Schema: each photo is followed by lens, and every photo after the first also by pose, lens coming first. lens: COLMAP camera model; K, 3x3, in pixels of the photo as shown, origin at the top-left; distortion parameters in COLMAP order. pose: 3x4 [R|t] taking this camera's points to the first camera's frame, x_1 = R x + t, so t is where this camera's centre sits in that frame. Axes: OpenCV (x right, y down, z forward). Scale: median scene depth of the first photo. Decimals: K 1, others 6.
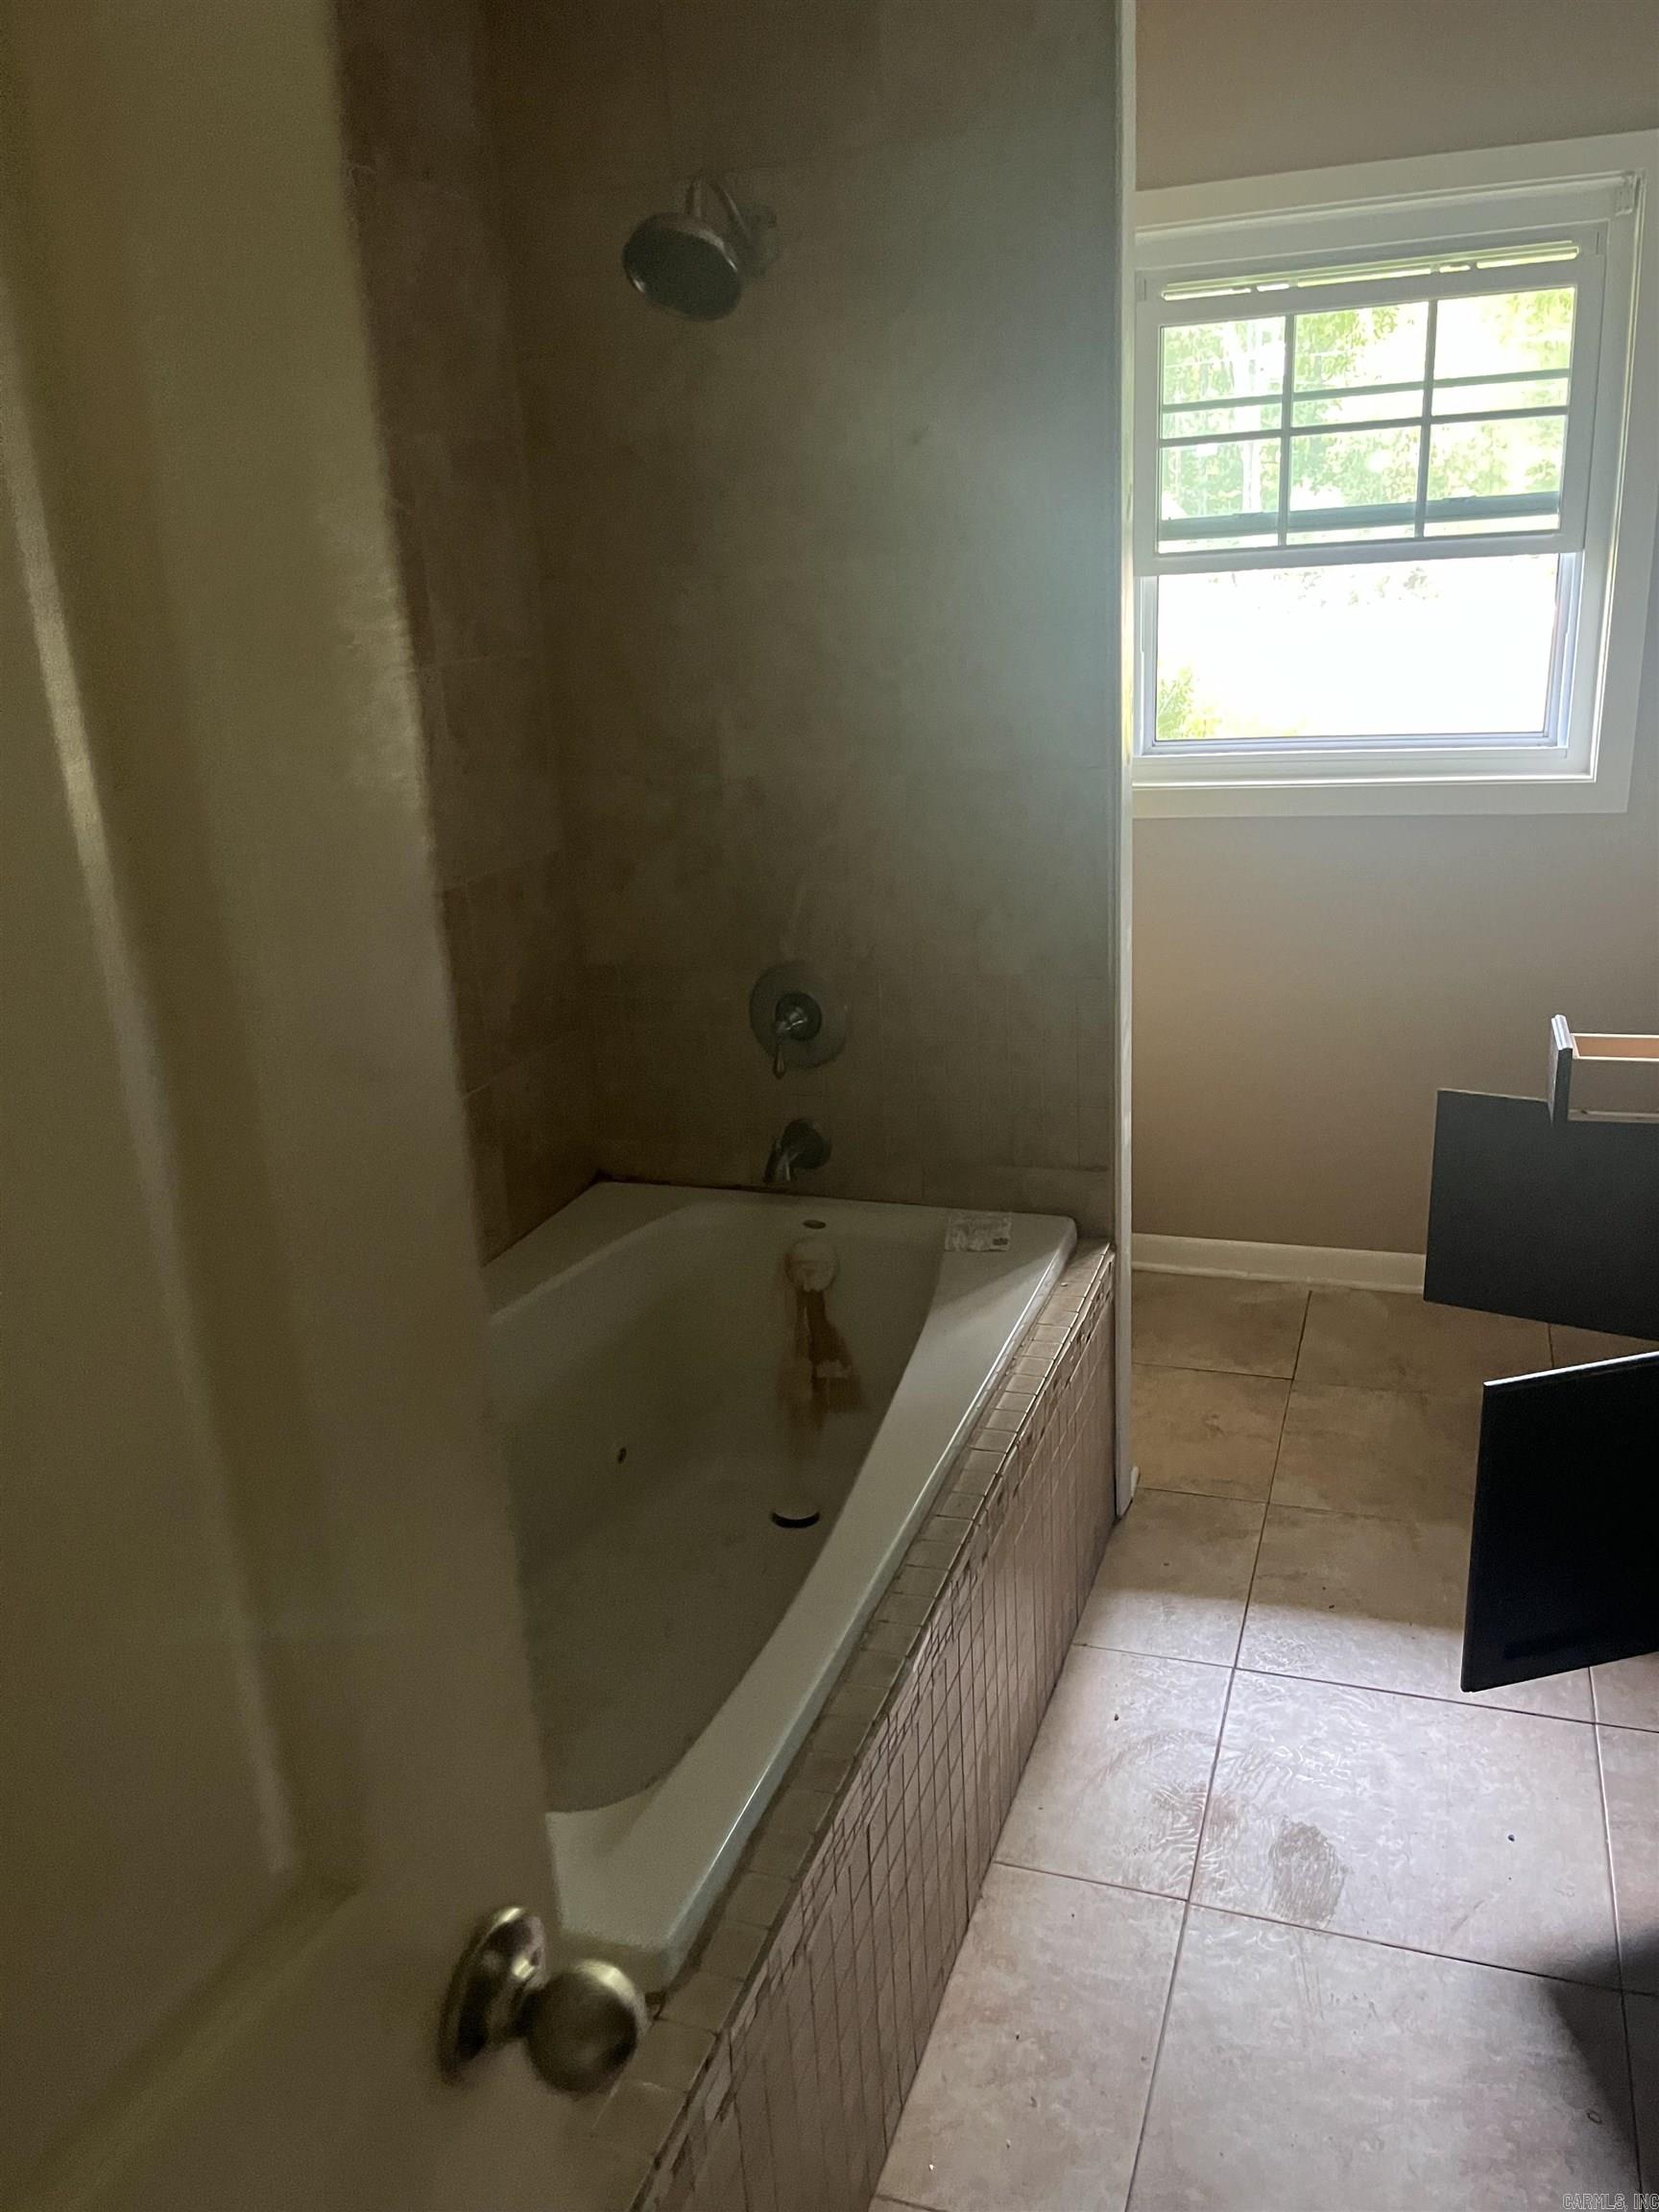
lens RADIAL K [[1651.6, 0, 839.4], [0, 1651.6, 1113.5], [0, 0, 1]] dist [0.076880, -0.102546]
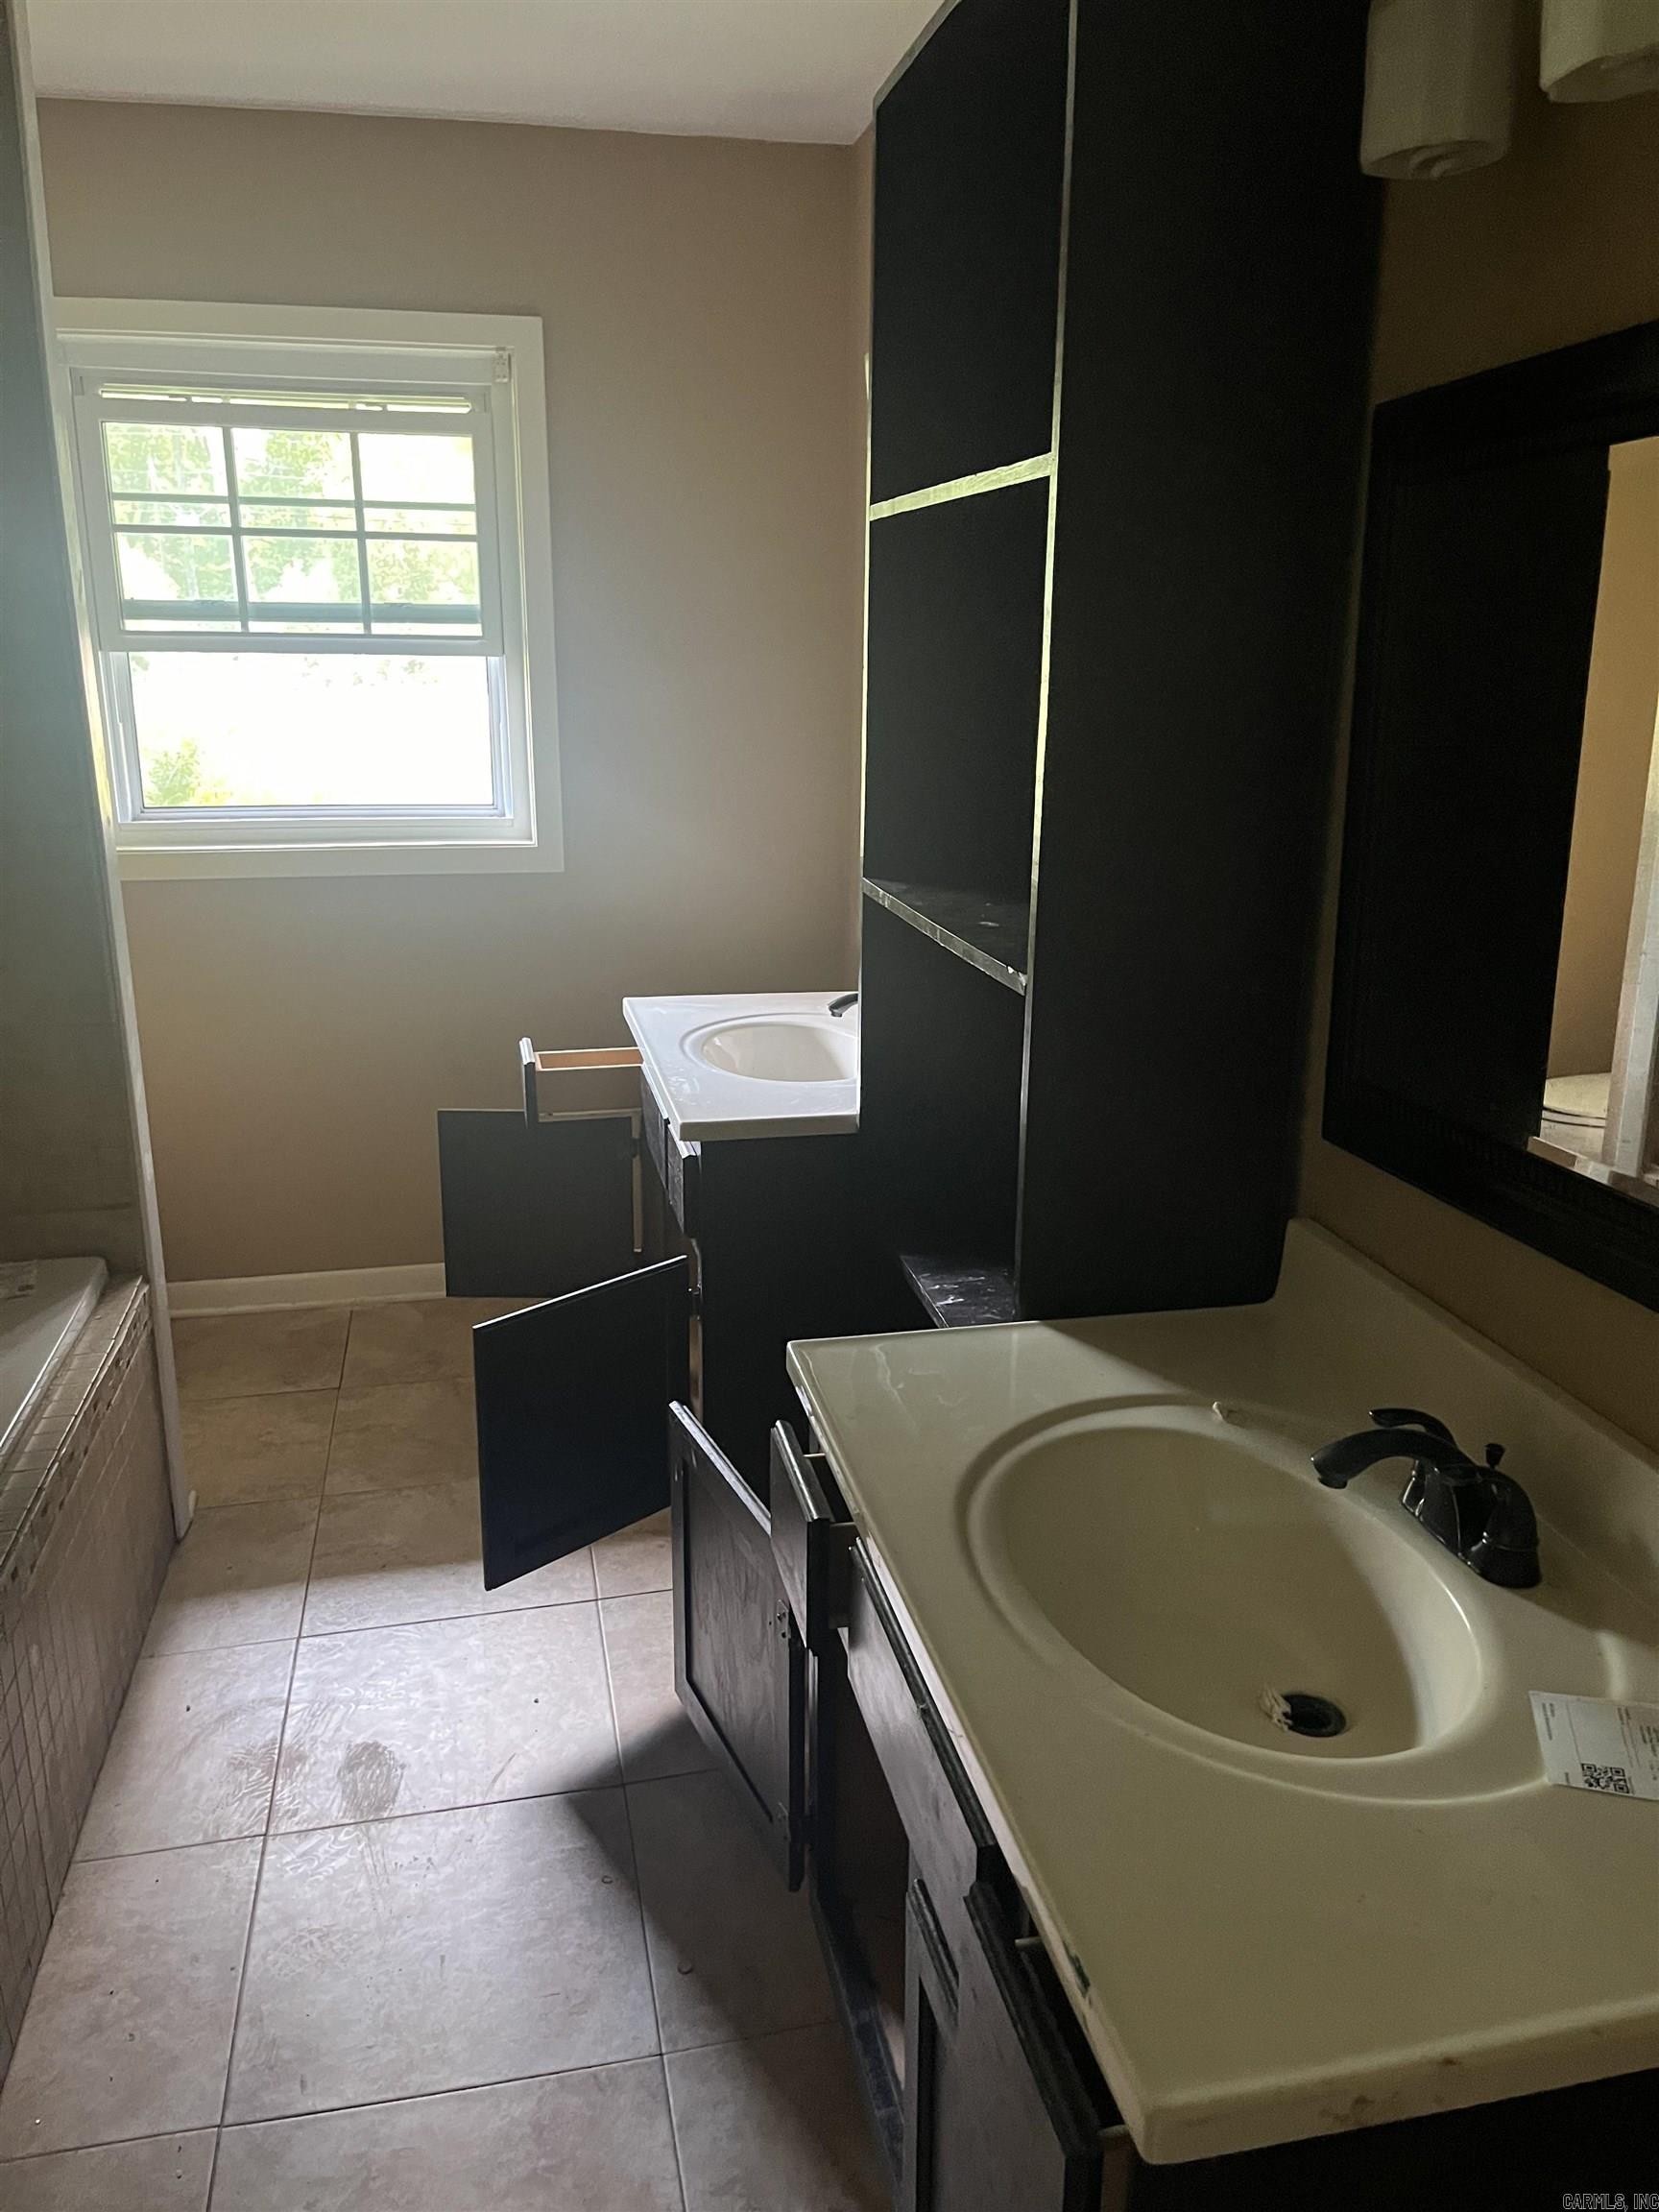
lens RADIAL K [[1651.6, 0, 839.4], [0, 1651.6, 1113.5], [0, 0, 1]] dist [0.076880, -0.102546]
pose [[0.847373, -0.087250, 0.523782, -0.009121], [0.110386, 0.993803, -0.013038, 0.043559], [-0.519398, 0.068866, 0.851753, -0.159885]]
